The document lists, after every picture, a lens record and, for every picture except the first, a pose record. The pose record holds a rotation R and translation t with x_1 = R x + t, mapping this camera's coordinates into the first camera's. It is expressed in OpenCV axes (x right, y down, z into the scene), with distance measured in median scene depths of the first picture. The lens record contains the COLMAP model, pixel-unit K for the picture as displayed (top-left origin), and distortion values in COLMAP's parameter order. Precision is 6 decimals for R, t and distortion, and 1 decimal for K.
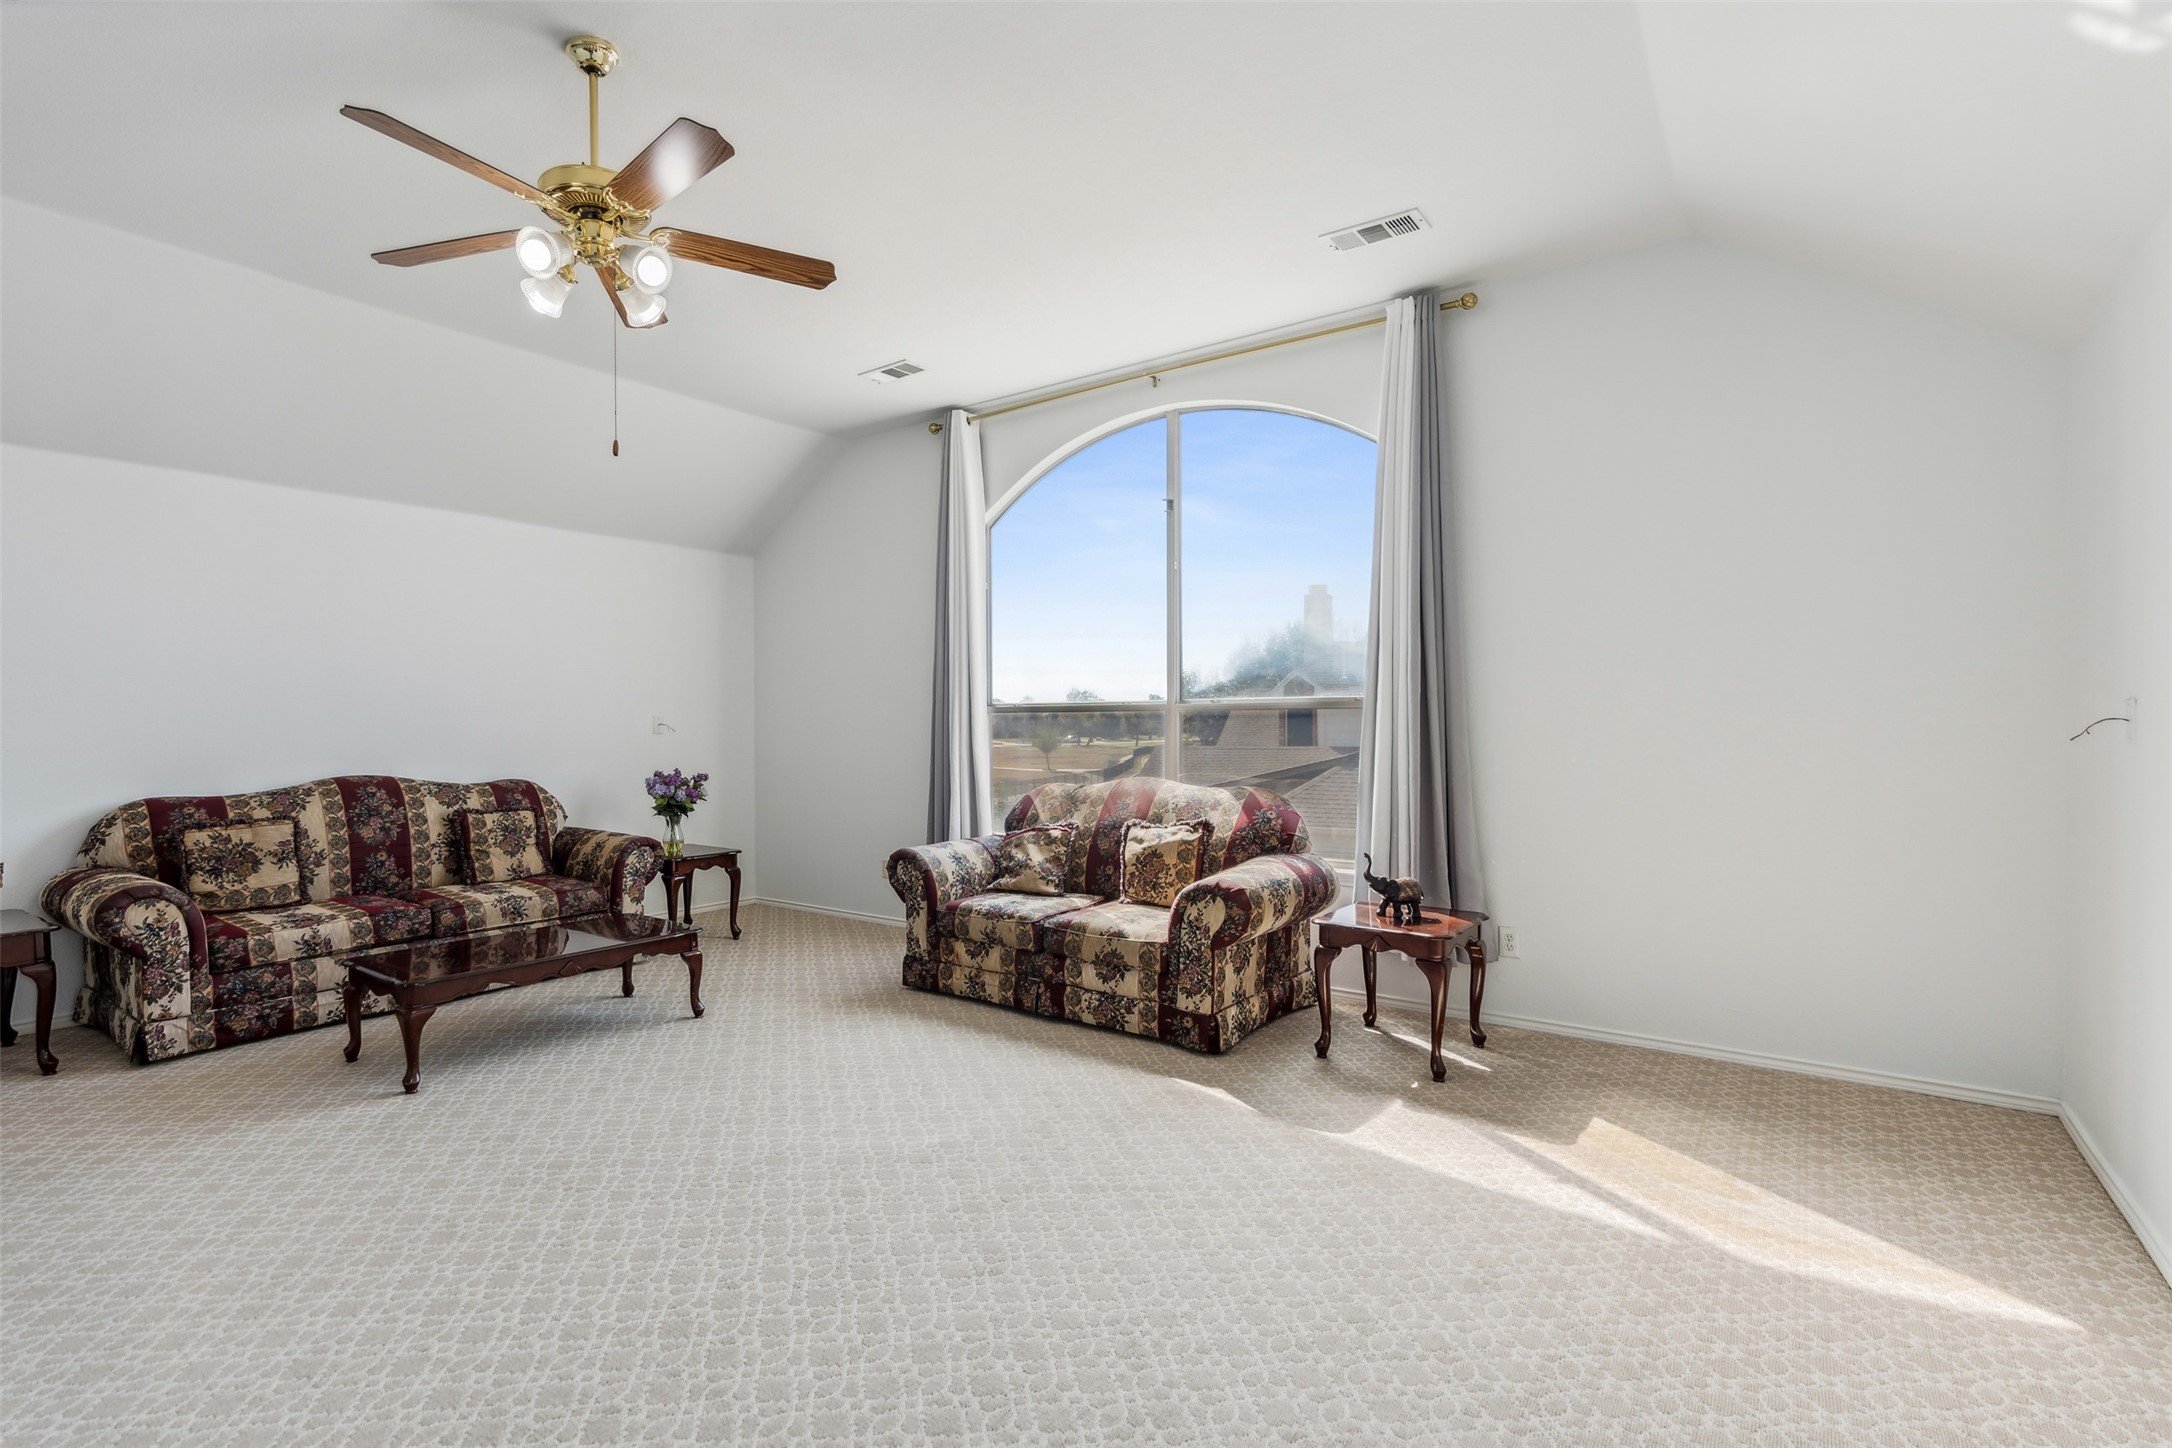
lens RADIAL K [[992.1, 0, 1086.0], [0, 992.1, 724.0], [0, 0, 1]] dist [0.007699, -0.000052]
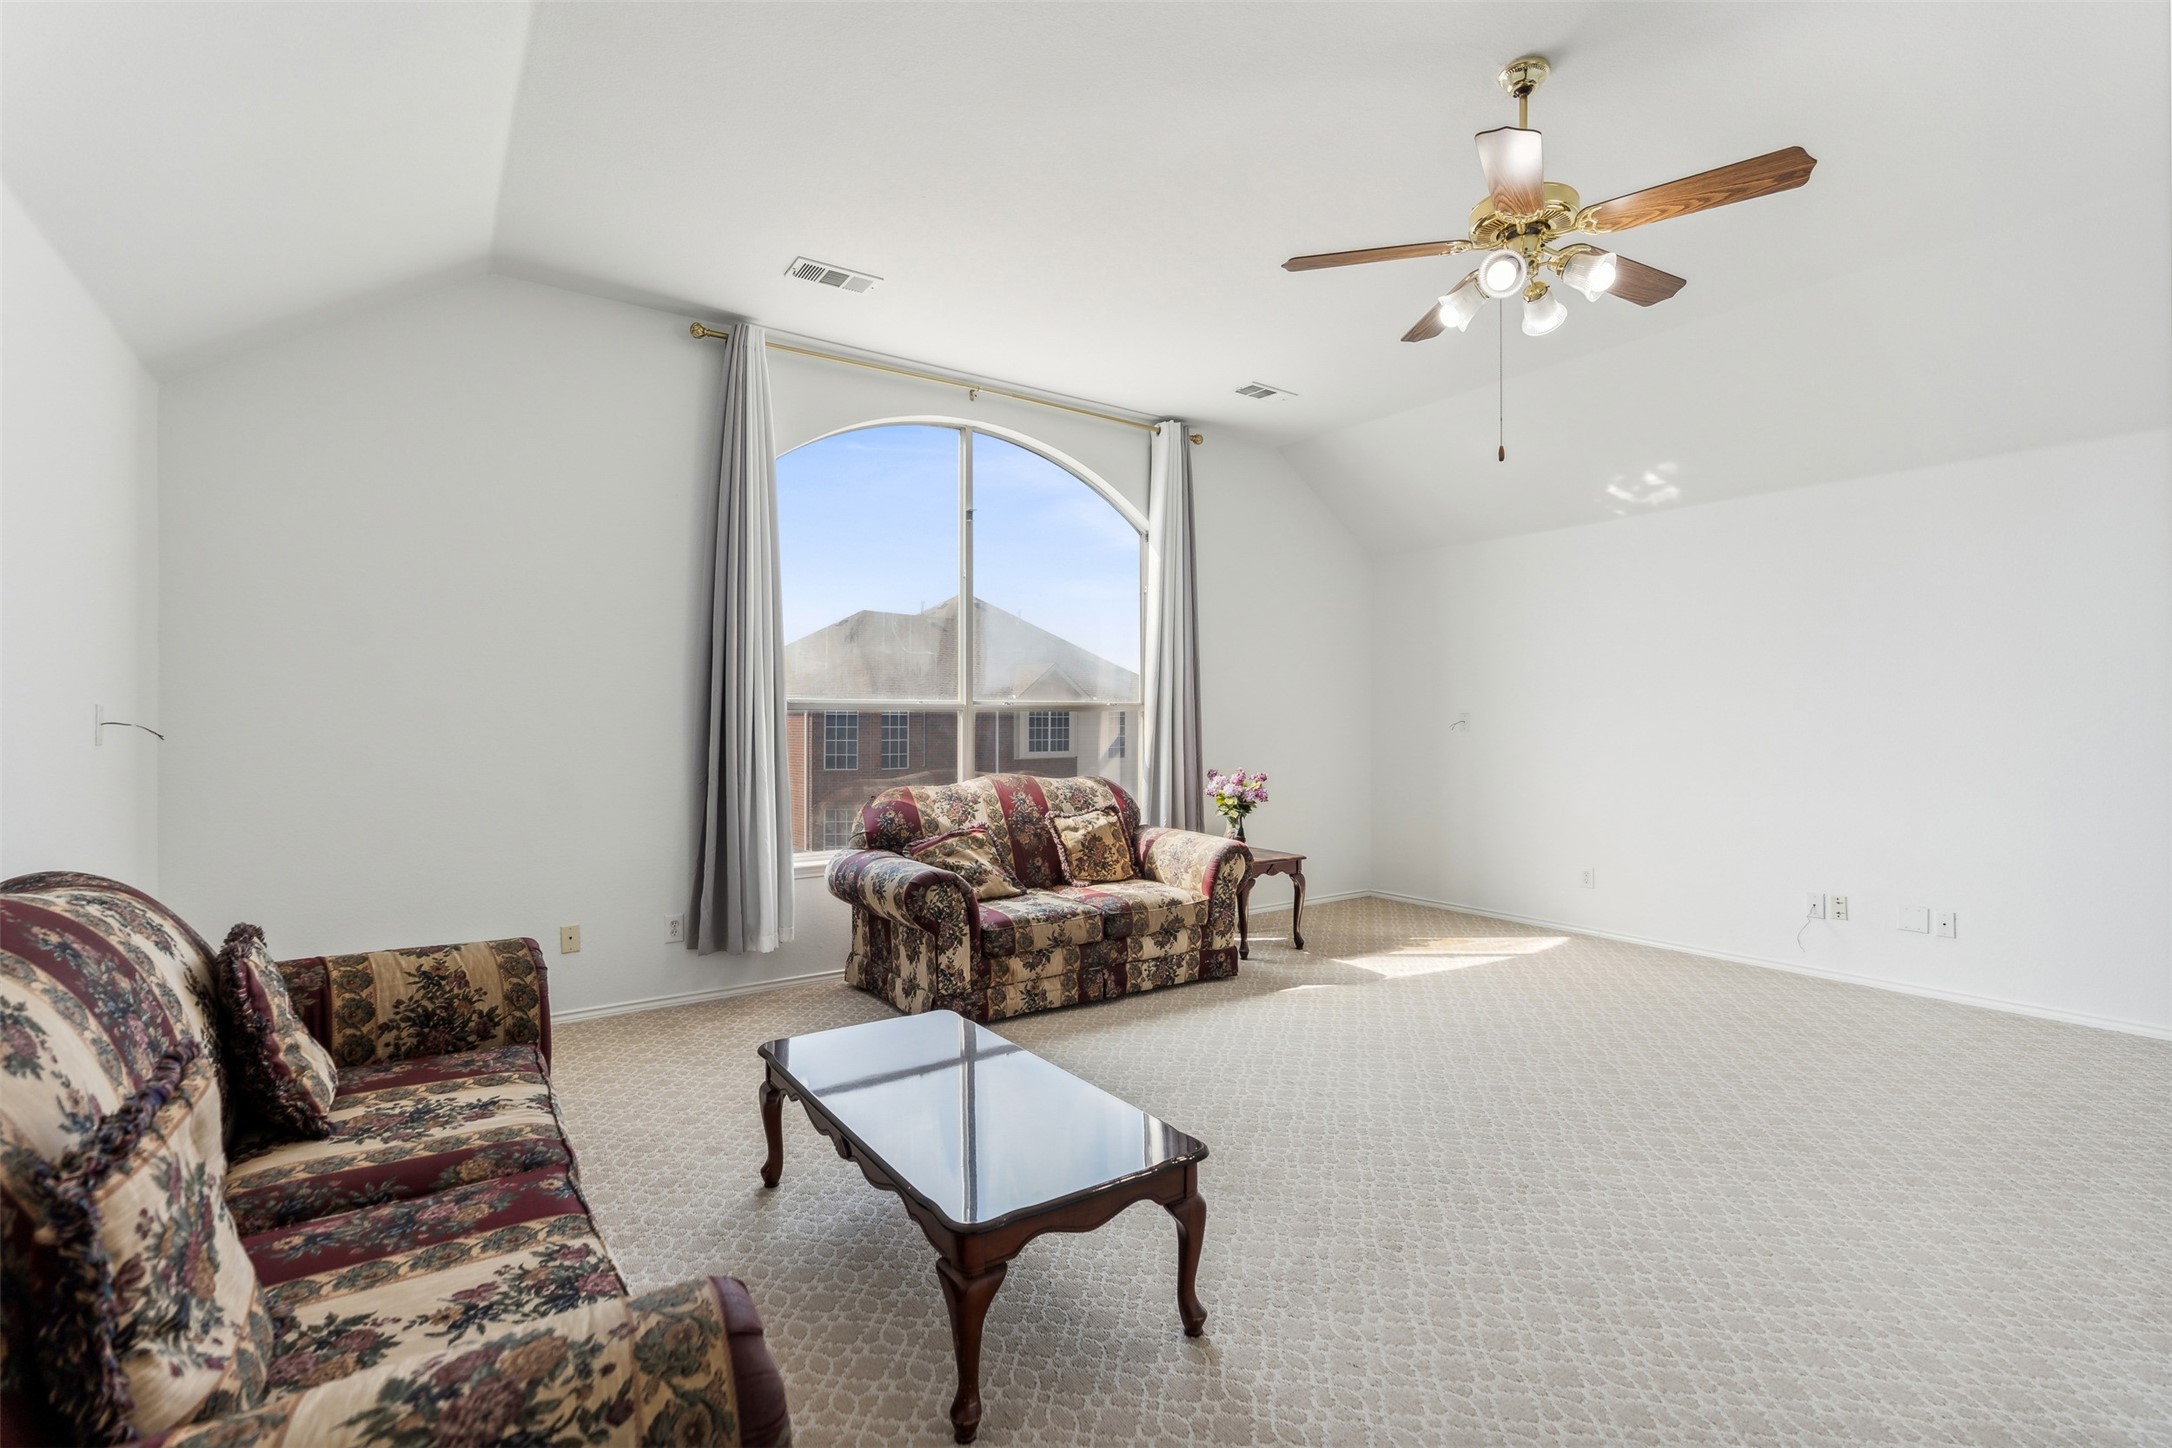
lens RADIAL K [[939.2, 0, 1049.9], [0, 939.2, 719.7], [0, 0, 1]] dist [-0.002523, -0.000104]
pose [[0.369206, 0.008008, 0.929313, -0.973254], [0.005134, 0.999930, -0.010656, 0.007612], [-0.929333, 0.008705, 0.369139, 0.673900]]
